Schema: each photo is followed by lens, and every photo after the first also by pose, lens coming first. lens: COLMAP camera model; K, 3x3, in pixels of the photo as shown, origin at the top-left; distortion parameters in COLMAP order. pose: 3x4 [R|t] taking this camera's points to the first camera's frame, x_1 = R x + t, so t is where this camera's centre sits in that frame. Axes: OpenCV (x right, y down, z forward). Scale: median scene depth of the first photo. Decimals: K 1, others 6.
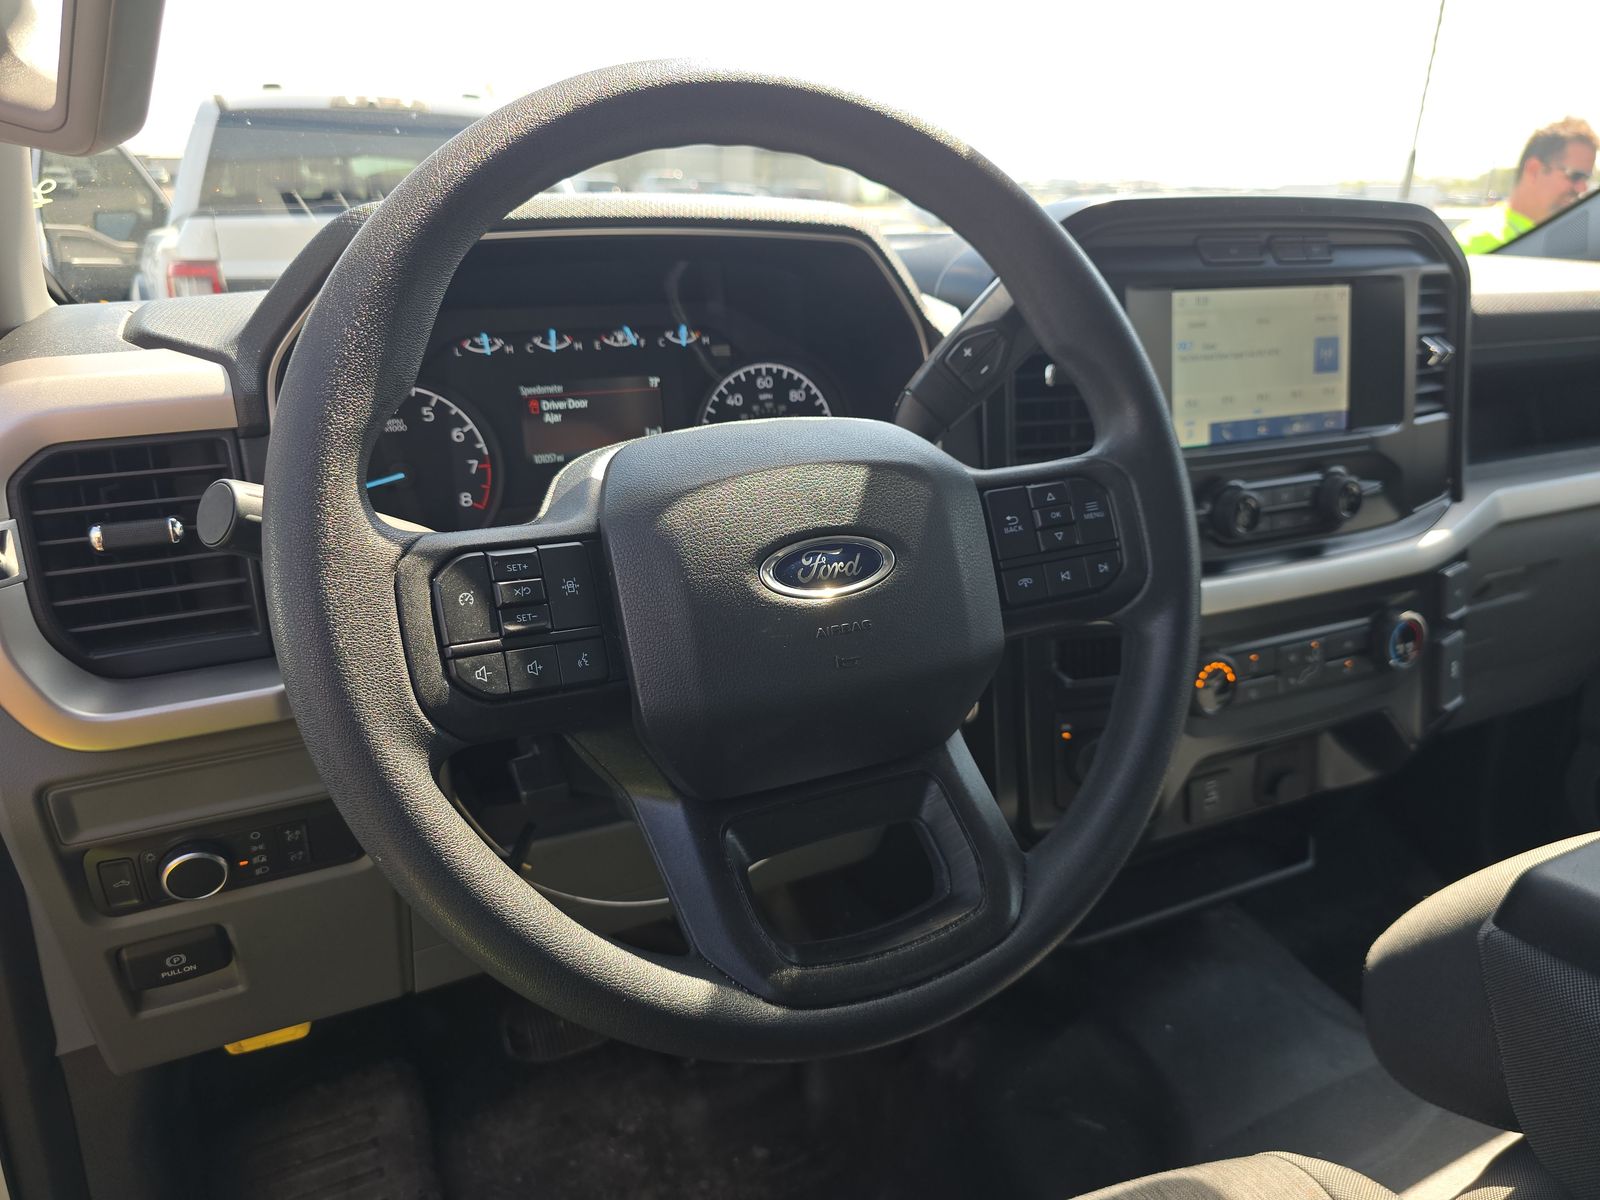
lens RADIAL K [[1007.5, 0, 800.0], [0, 1007.5, 600.0], [0, 0, 1]] dist [0.003584, -0.003148]
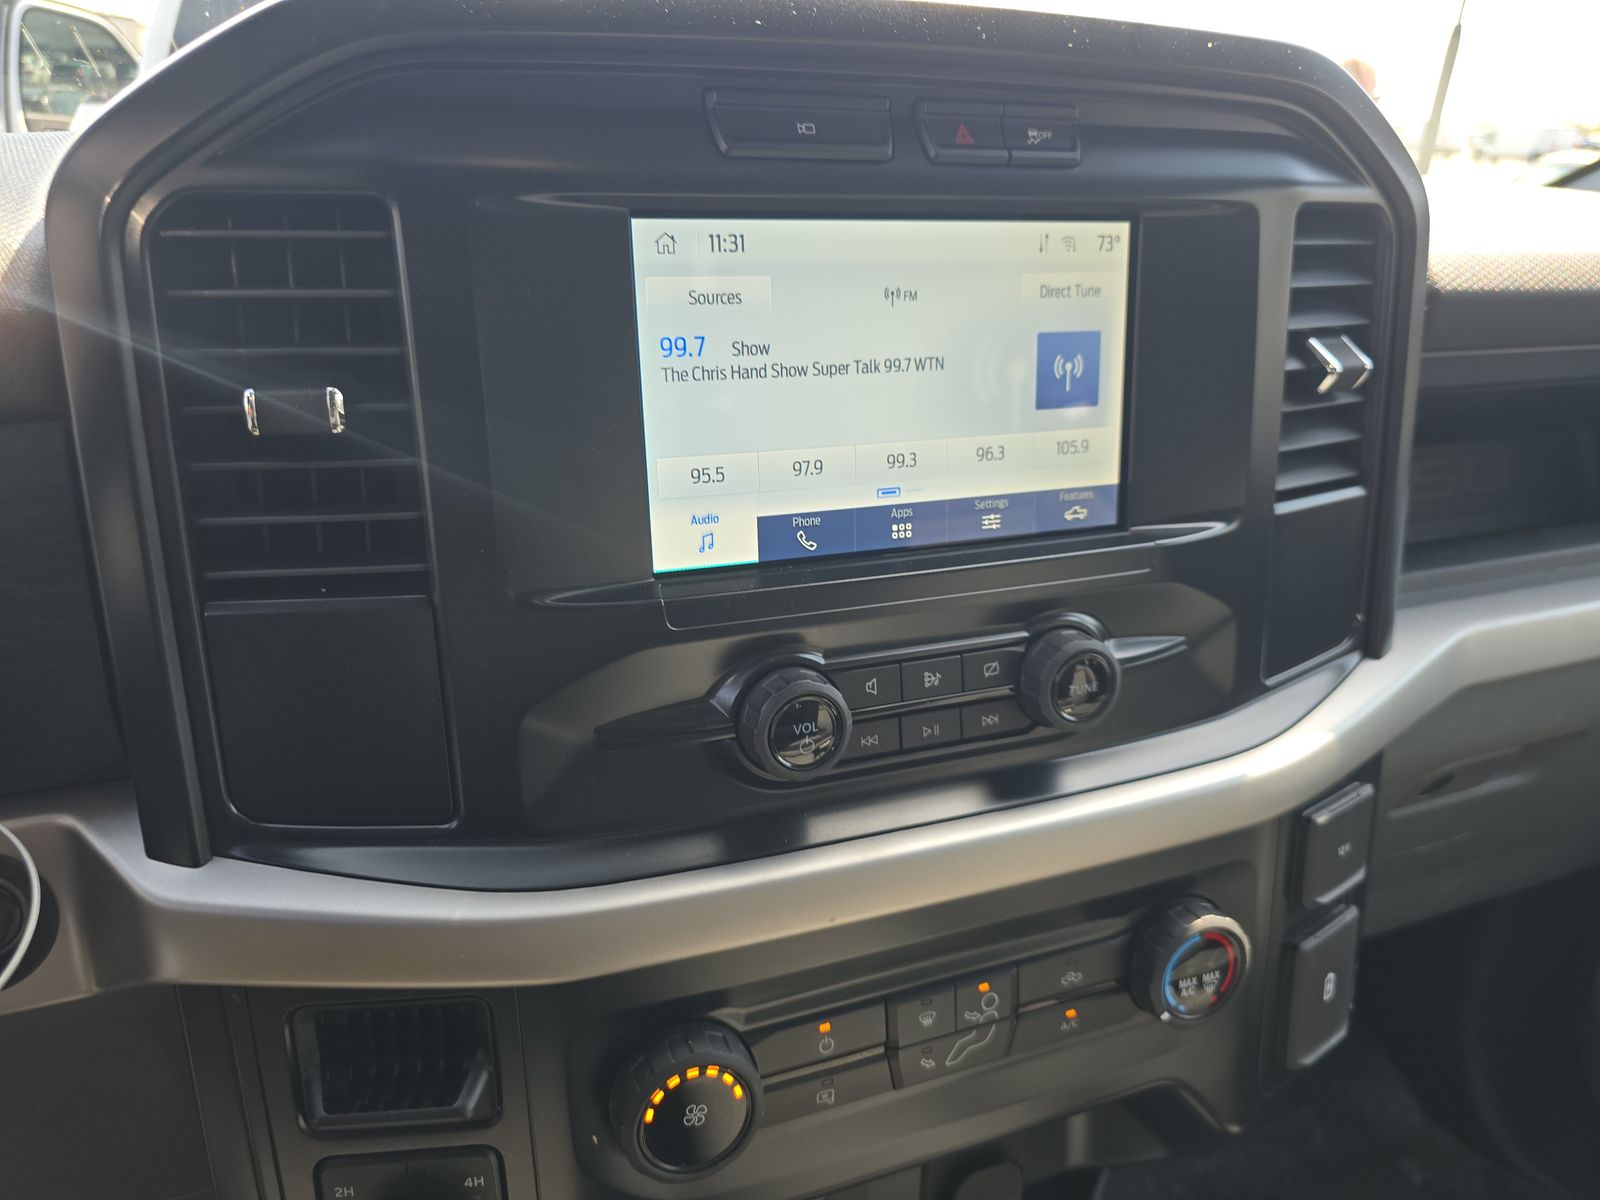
lens RADIAL K [[1046.5, 0, 800.0], [0, 1046.5, 600.0], [0, 0, 1]] dist [-0.003278, -0.002097]
pose [[0.997210, 0.054170, -0.051351, 0.420178], [-0.051167, 0.996999, 0.058088, -0.155291], [0.054344, -0.055299, 0.996990, 0.492672]]
